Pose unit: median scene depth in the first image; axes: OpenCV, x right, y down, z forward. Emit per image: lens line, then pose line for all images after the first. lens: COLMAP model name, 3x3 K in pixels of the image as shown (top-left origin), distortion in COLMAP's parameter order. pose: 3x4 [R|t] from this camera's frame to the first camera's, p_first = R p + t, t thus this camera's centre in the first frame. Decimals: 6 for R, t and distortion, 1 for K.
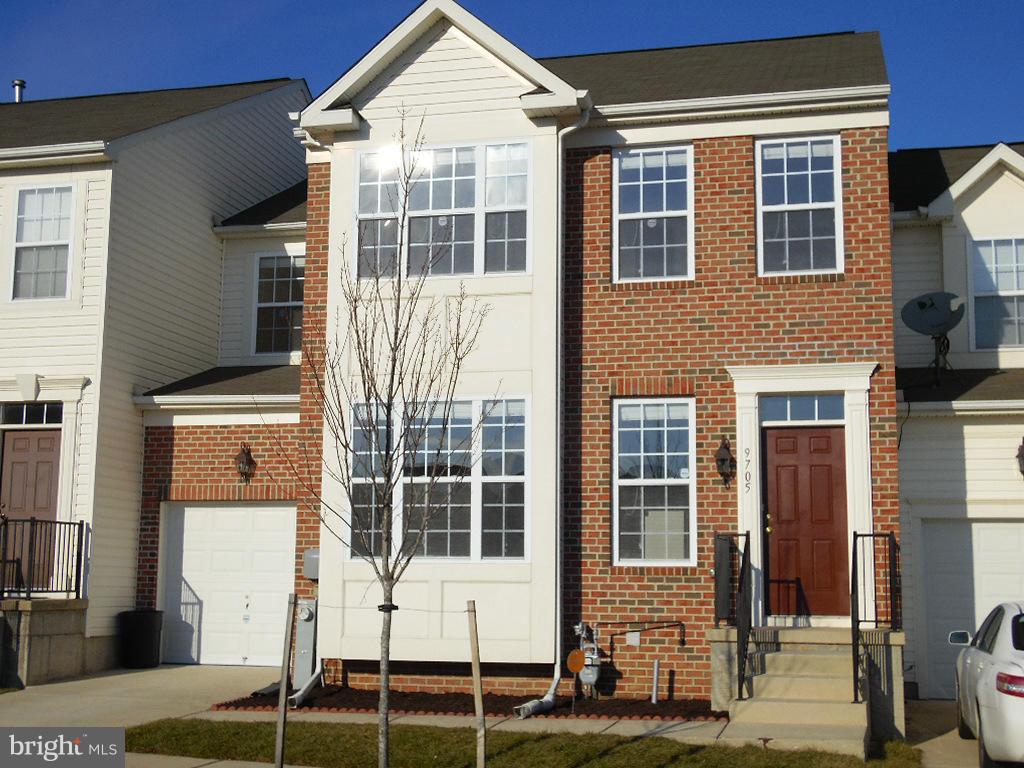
lens RADIAL K [[1360.2, 0, 465.6], [0, 1360.2, 383.6], [0, 0, 1]] dist [0.020307, 0.032213]
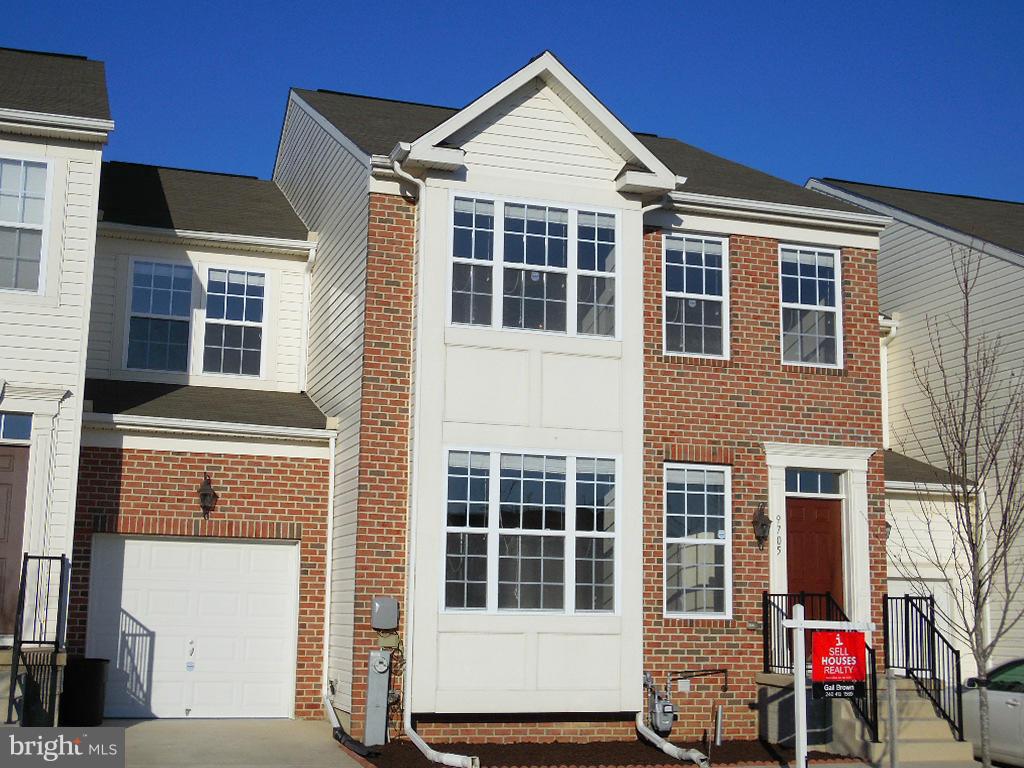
lens RADIAL K [[1360.2, 0, 465.6], [0, 1360.2, 383.6], [0, 0, 1]] dist [0.020307, 0.032213]
pose [[0.854685, 0.091423, 0.511034, -0.586050], [-0.087392, 0.995661, -0.031963, -0.002717], [-0.511739, -0.017342, 0.858966, 0.154512]]
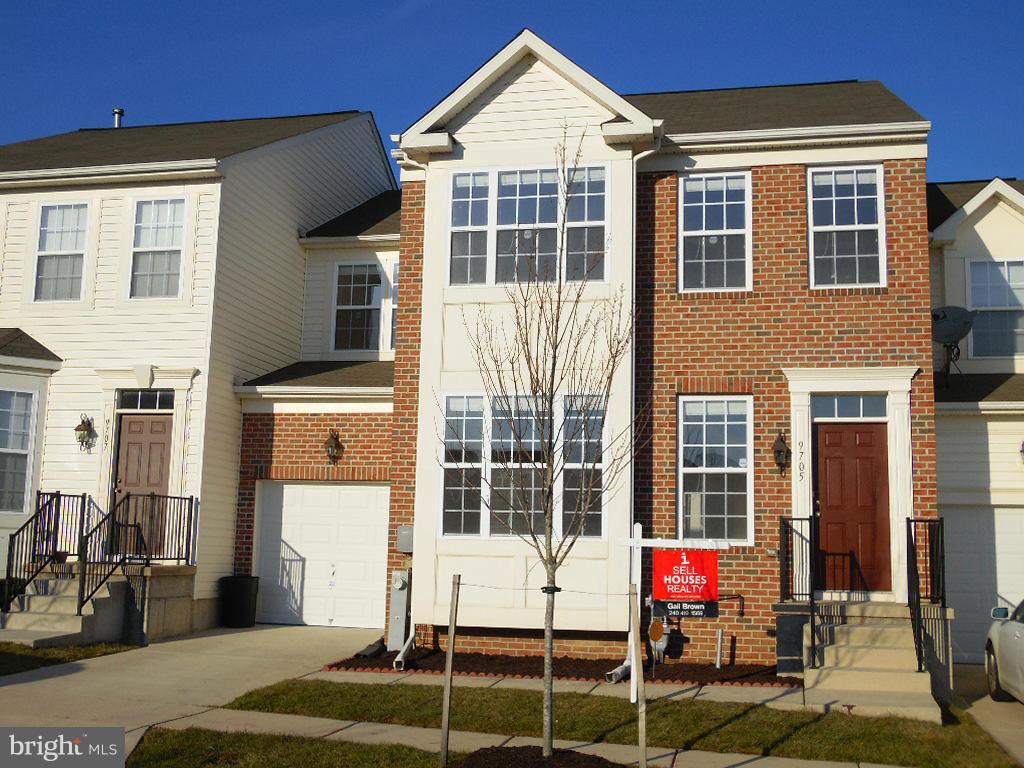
lens RADIAL K [[1142.3, 0, 472.9], [0, 1142.3, 380.7], [0, 0, 1]] dist [-0.012342, -0.005390]
pose [[0.999626, 0.016162, 0.022058, -0.082333], [-0.016191, 0.999868, 0.001111, 0.000710], [-0.022038, -0.001468, 0.999756, 0.062807]]
